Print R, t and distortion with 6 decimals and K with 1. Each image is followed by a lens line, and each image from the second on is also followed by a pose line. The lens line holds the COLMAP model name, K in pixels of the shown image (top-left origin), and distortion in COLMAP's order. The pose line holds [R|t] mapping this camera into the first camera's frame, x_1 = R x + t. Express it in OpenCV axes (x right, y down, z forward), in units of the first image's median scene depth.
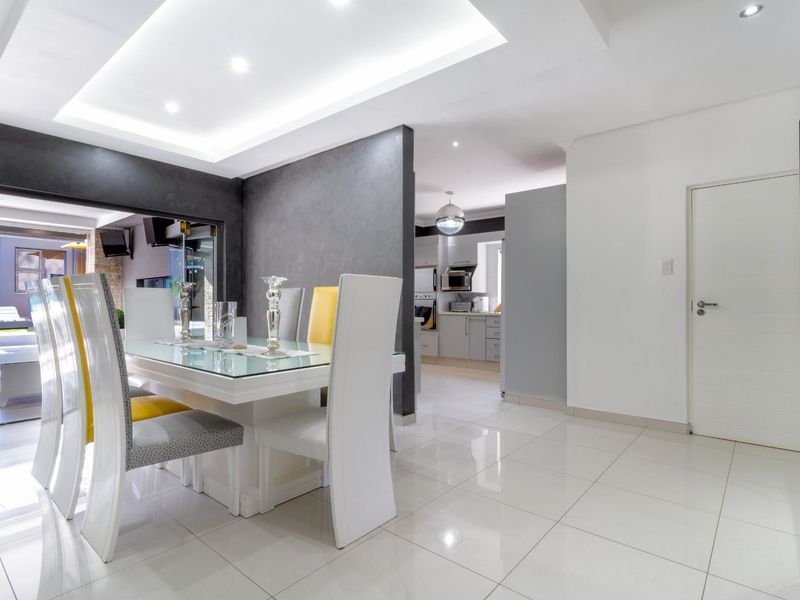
lens RADIAL K [[423.0, 0, 402.2], [0, 423.0, 298.9], [0, 0, 1]] dist [0.002370, 0.000601]
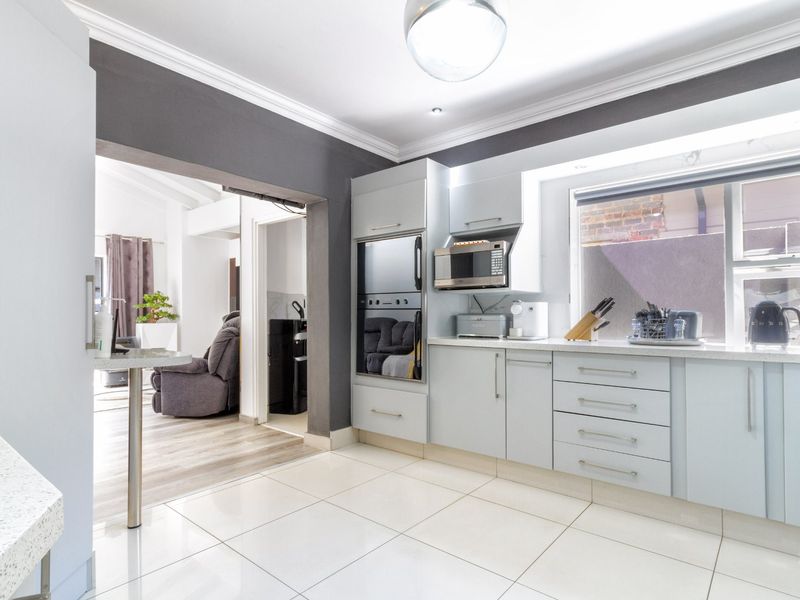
lens RADIAL K [[423.0, 0, 398.7], [0, 423.0, 304.4], [0, 0, 1]] dist [0.002370, 0.000601]
pose [[0.999961, -0.006019, 0.006462, 0.054344], [0.006082, 0.999934, -0.009759, 0.000529], [-0.006402, 0.009798, 0.999932, 0.578005]]
